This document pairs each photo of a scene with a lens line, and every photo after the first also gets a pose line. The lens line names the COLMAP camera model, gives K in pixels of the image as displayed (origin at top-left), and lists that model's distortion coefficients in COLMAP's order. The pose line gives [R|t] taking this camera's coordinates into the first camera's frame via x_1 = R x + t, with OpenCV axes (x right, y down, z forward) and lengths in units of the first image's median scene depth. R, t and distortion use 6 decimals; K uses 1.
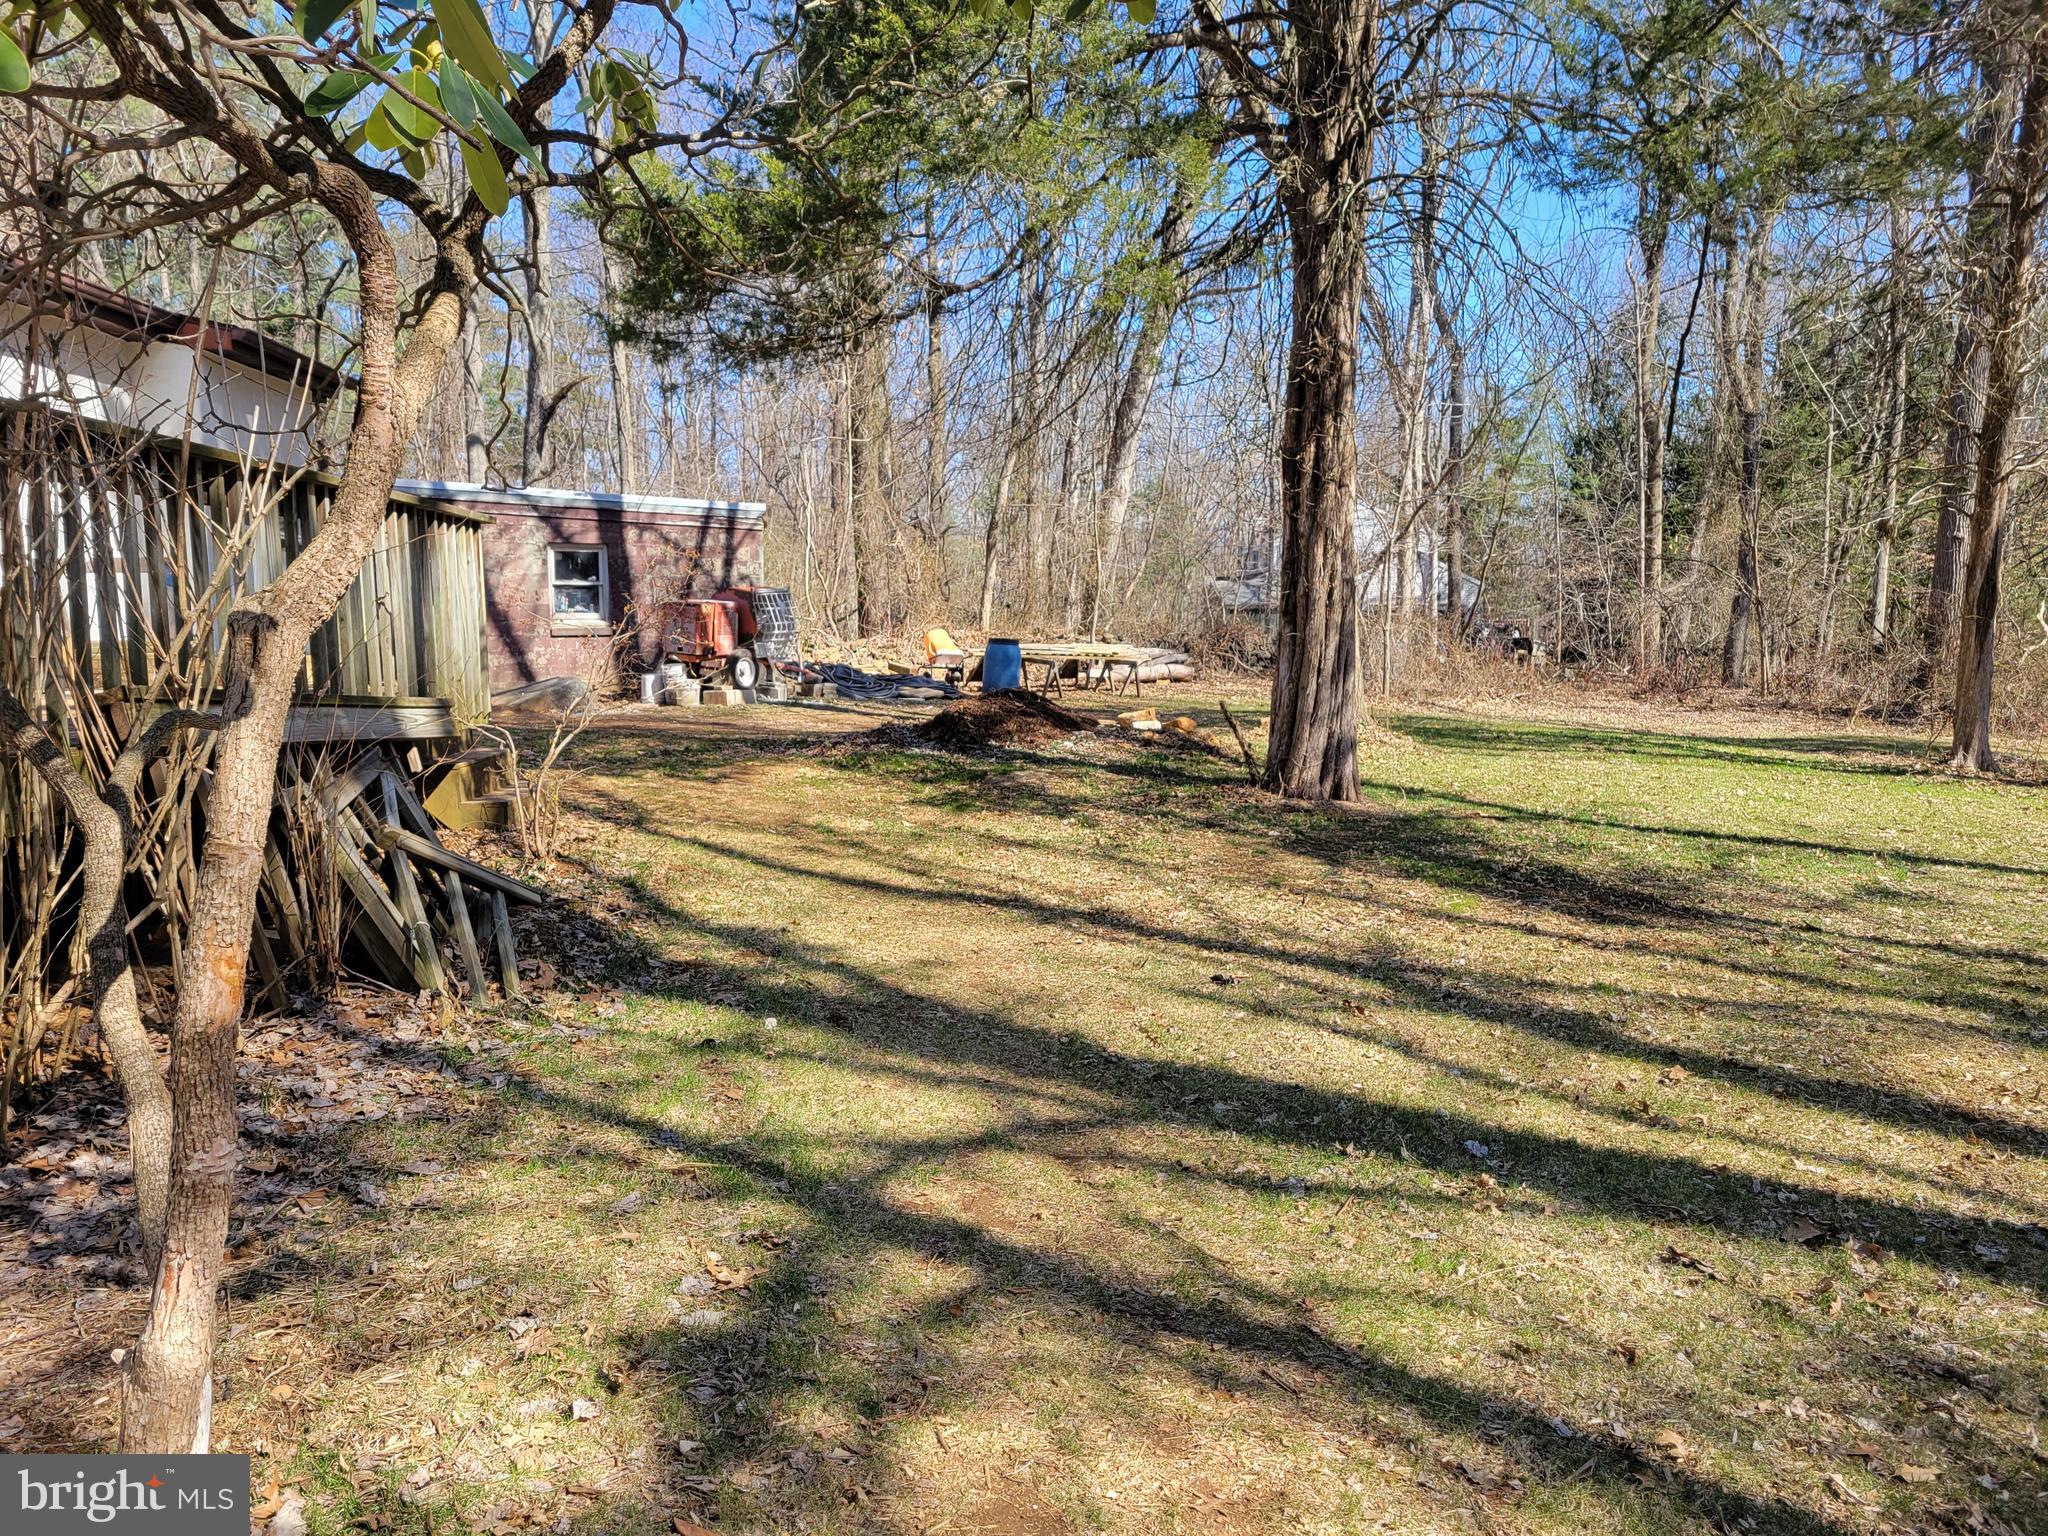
lens RADIAL K [[1571.3, 0, 1024.7], [0, 1571.3, 773.0], [0, 0, 1]] dist [0.047730, -0.020769]
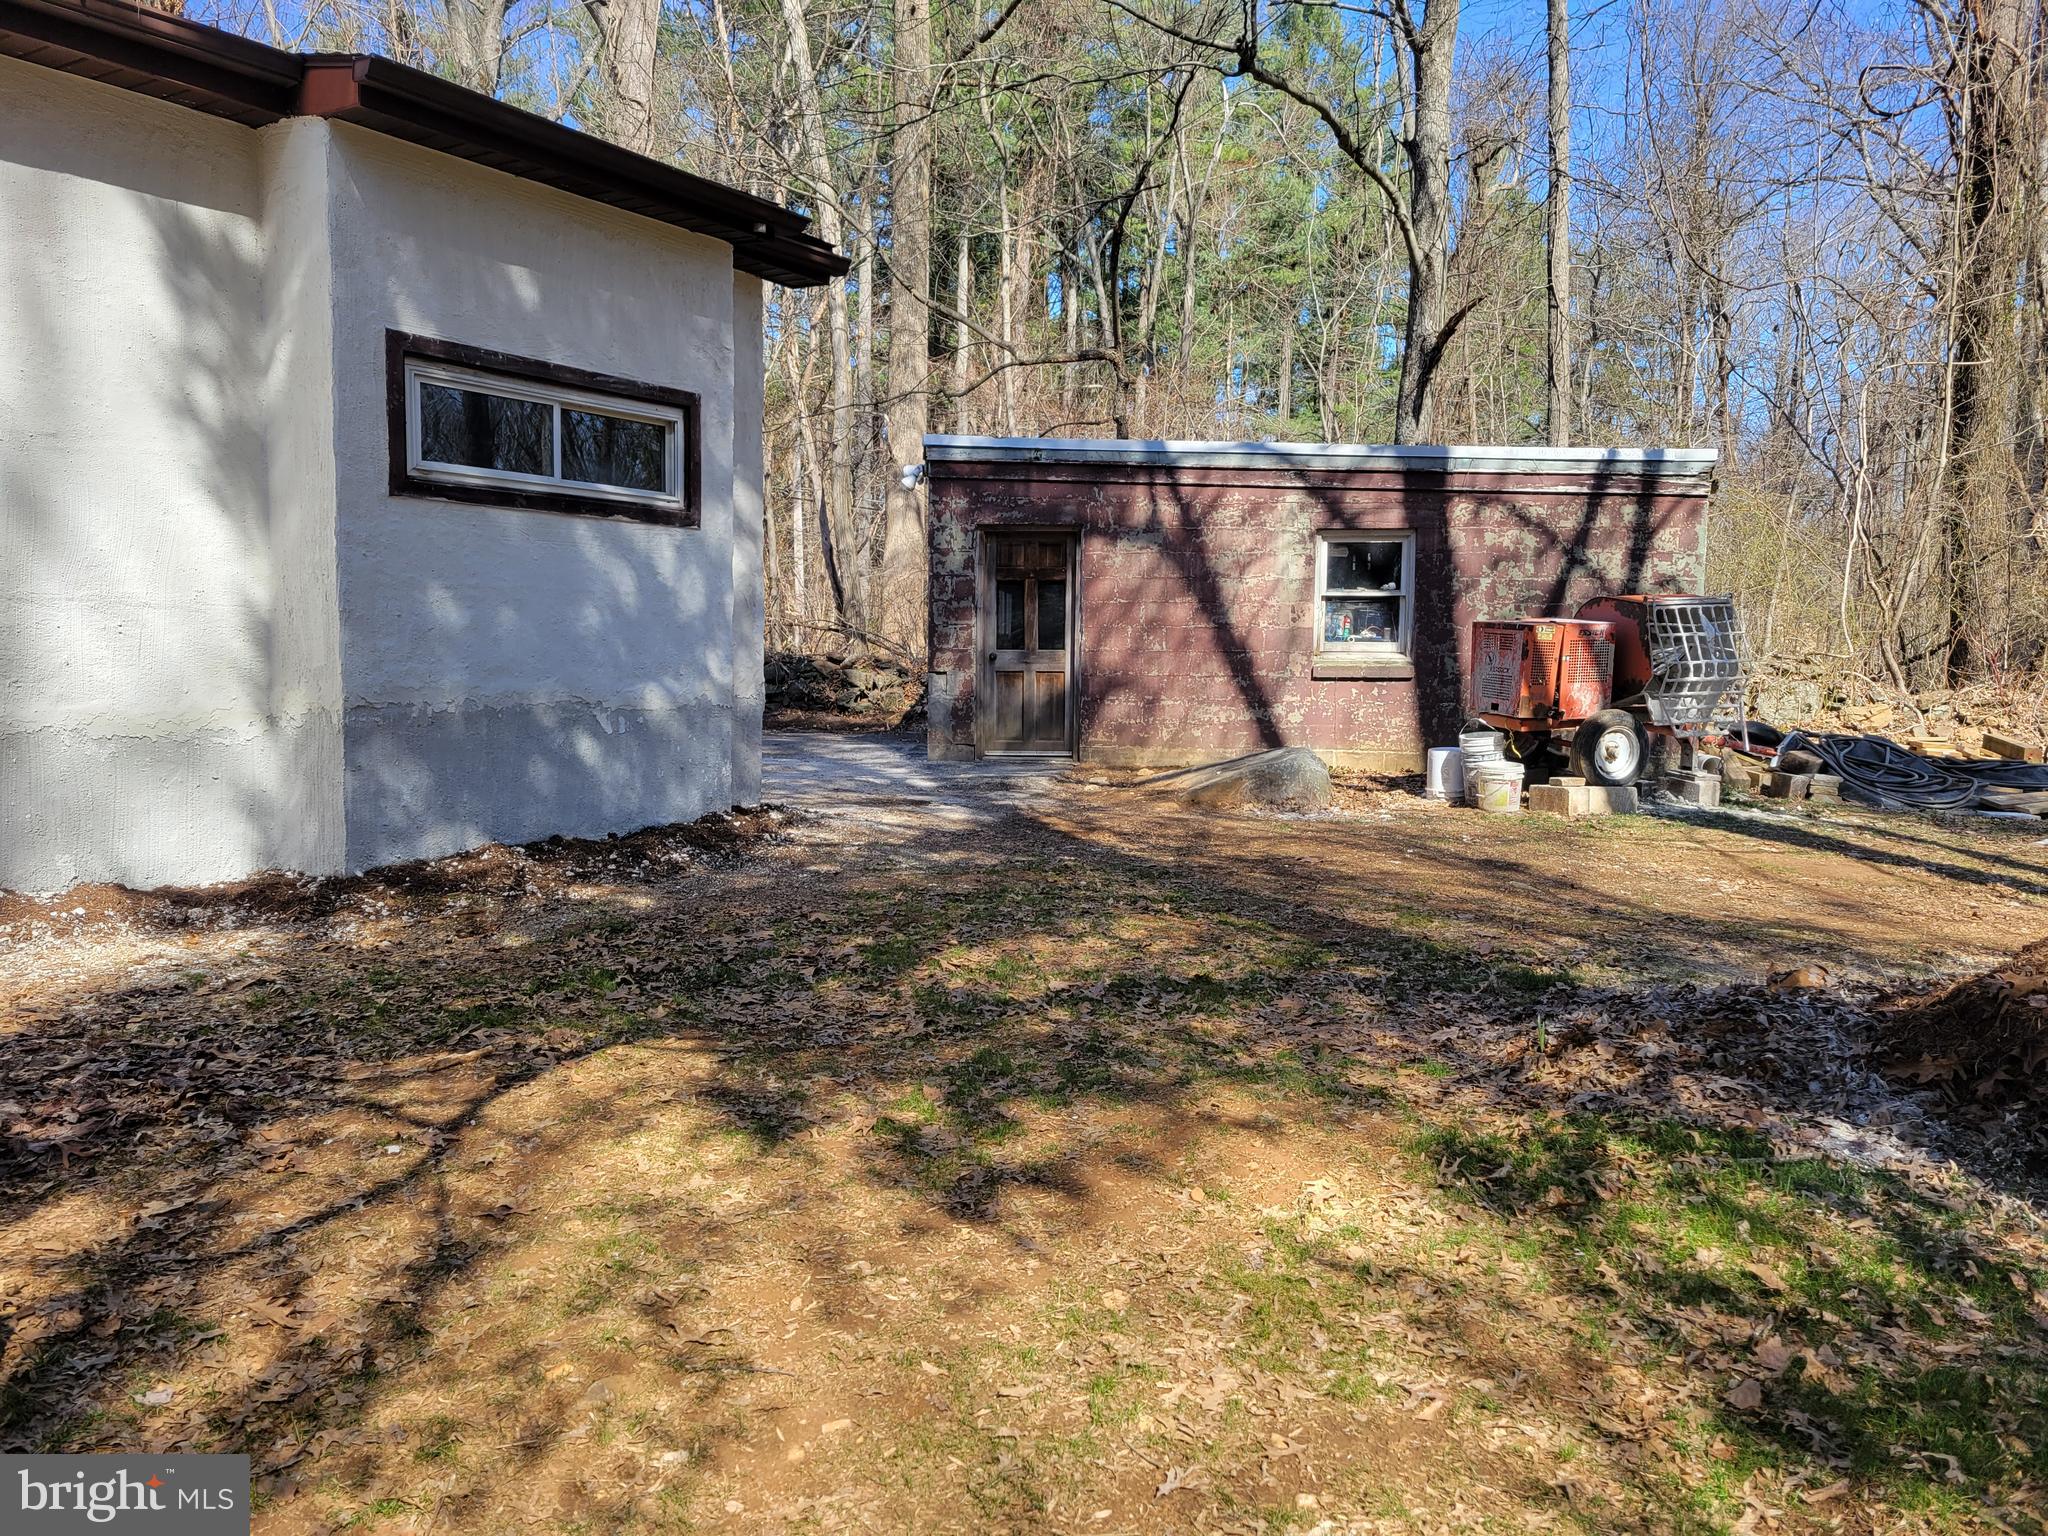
lens RADIAL K [[1571.3, 0, 970.8], [0, 1571.3, 778.9], [0, 0, 1]] dist [0.047730, -0.020769]
pose [[0.775983, 0.061924, -0.627706, -0.010892], [-0.073991, 0.997235, 0.006909, -0.040403], [0.626399, 0.041083, 0.778420, 0.420689]]
